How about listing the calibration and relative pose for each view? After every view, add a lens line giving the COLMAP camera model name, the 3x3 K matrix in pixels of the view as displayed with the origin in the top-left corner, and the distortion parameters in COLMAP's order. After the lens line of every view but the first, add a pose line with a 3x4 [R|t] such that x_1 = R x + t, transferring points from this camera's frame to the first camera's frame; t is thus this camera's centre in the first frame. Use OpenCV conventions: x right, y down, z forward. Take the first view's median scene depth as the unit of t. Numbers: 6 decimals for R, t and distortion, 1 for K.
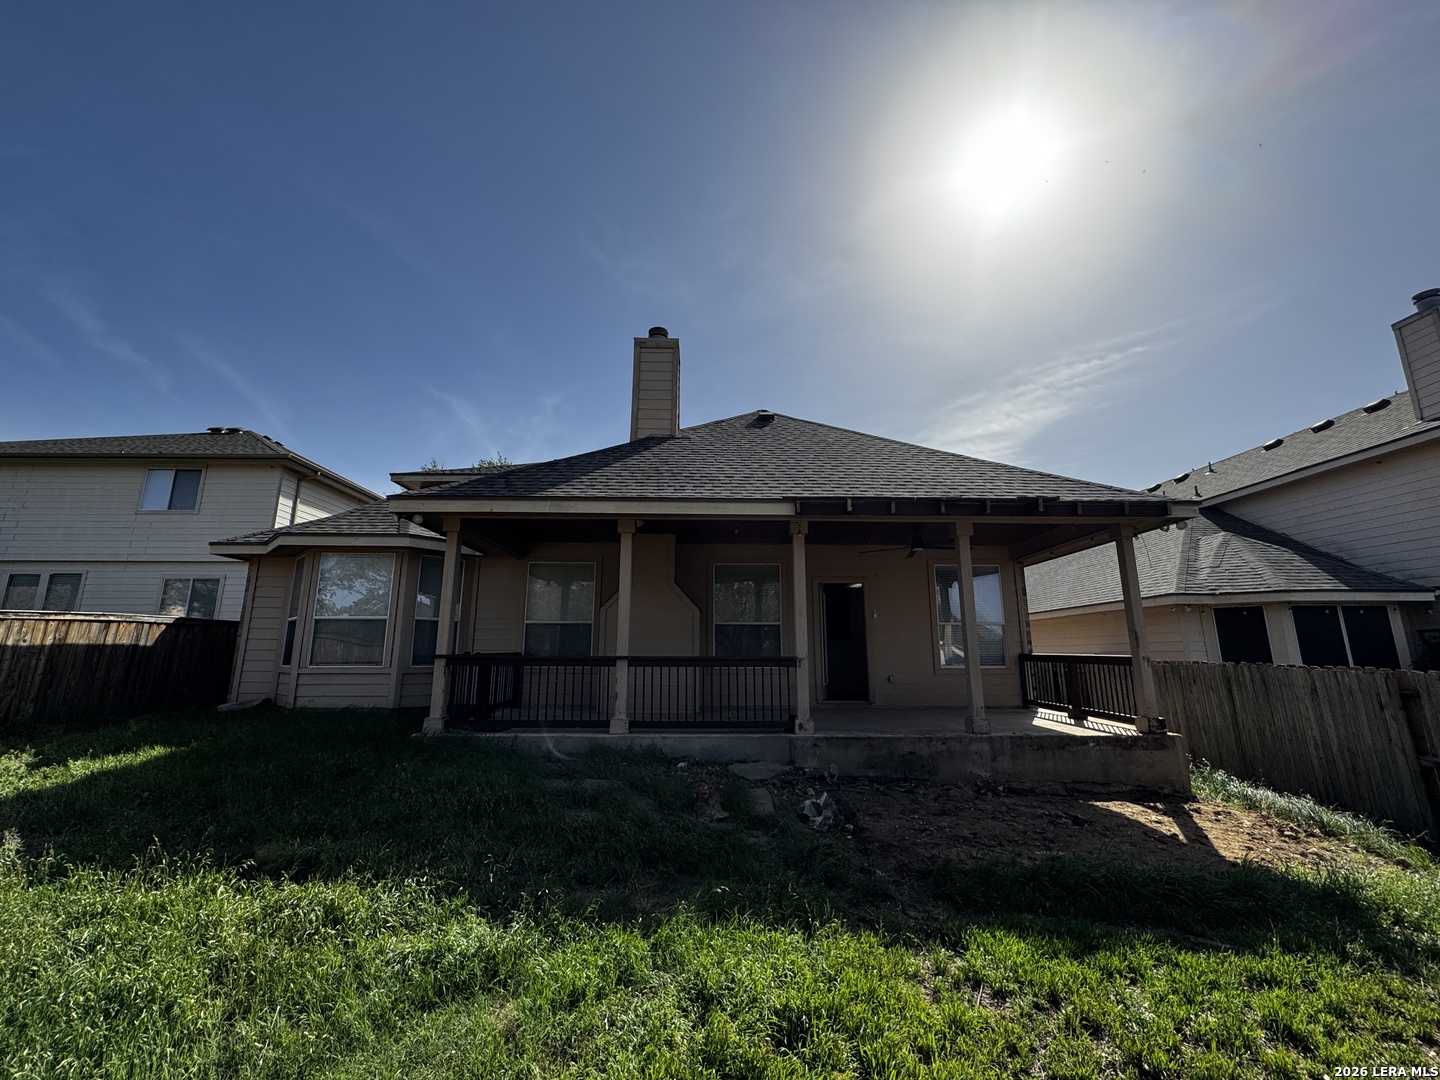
lens RADIAL K [[575.1, 0, 720.2], [0, 575.1, 537.8], [0, 0, 1]] dist [-0.004483, 0.000507]
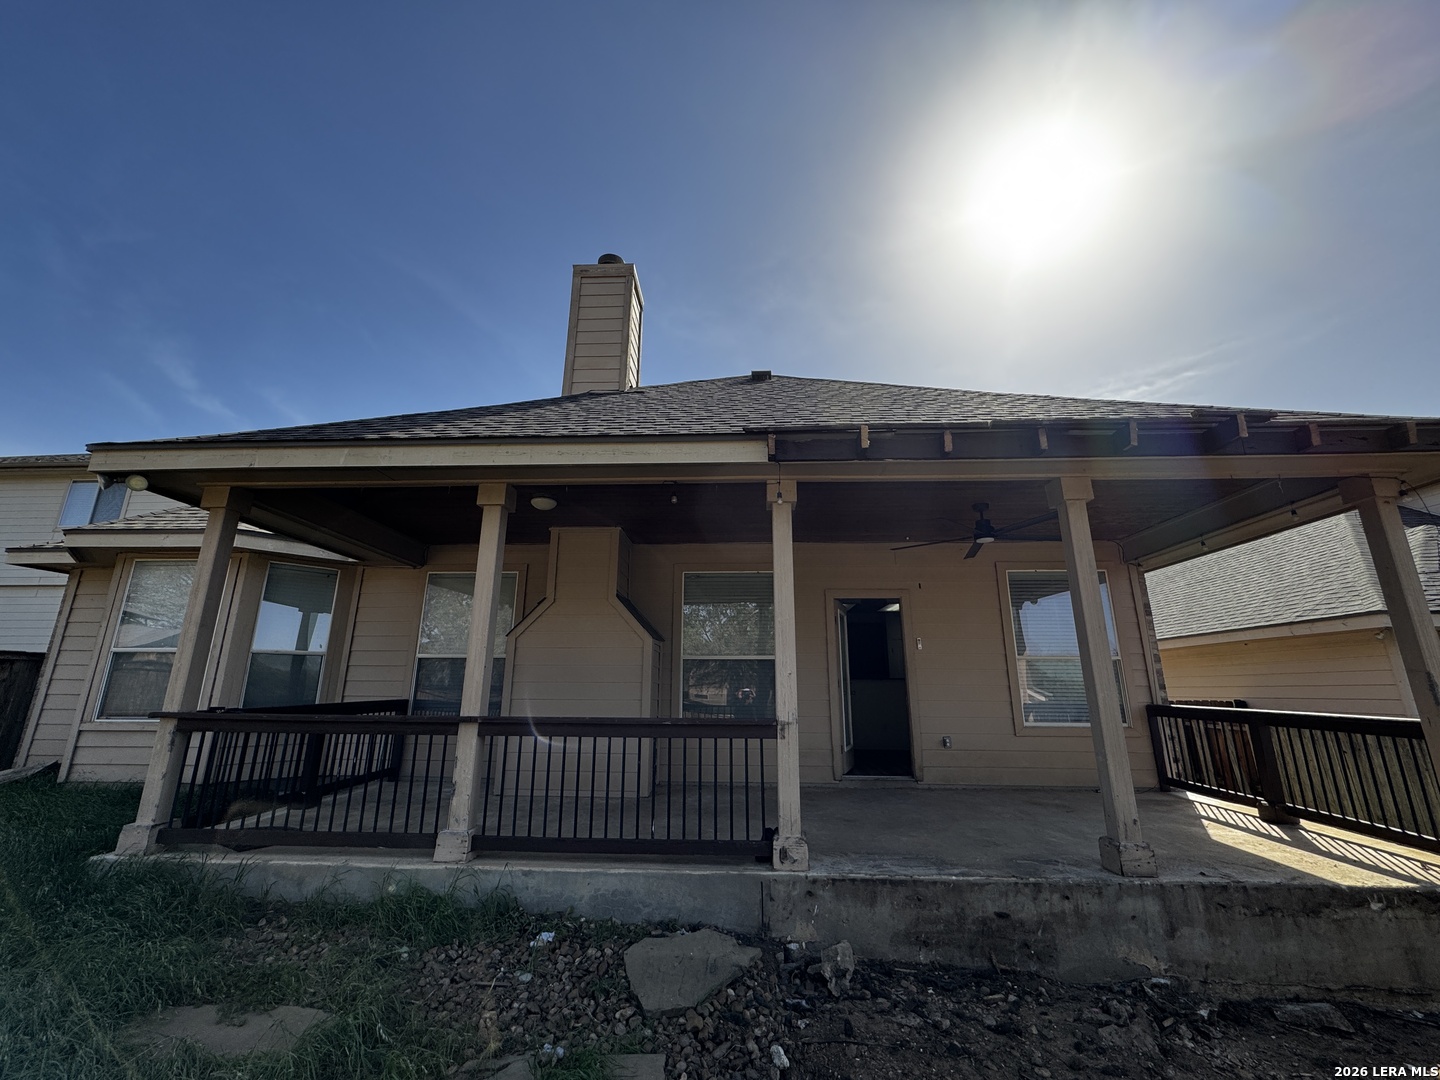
lens RADIAL K [[575.1, 0, 720.3], [0, 575.1, 539.8], [0, 0, 1]] dist [-0.004483, 0.000507]
pose [[0.997774, -0.014258, -0.065147, 0.116977], [0.010783, 0.998516, -0.053386, 0.063672], [0.065812, 0.052565, 0.996447, 0.438607]]
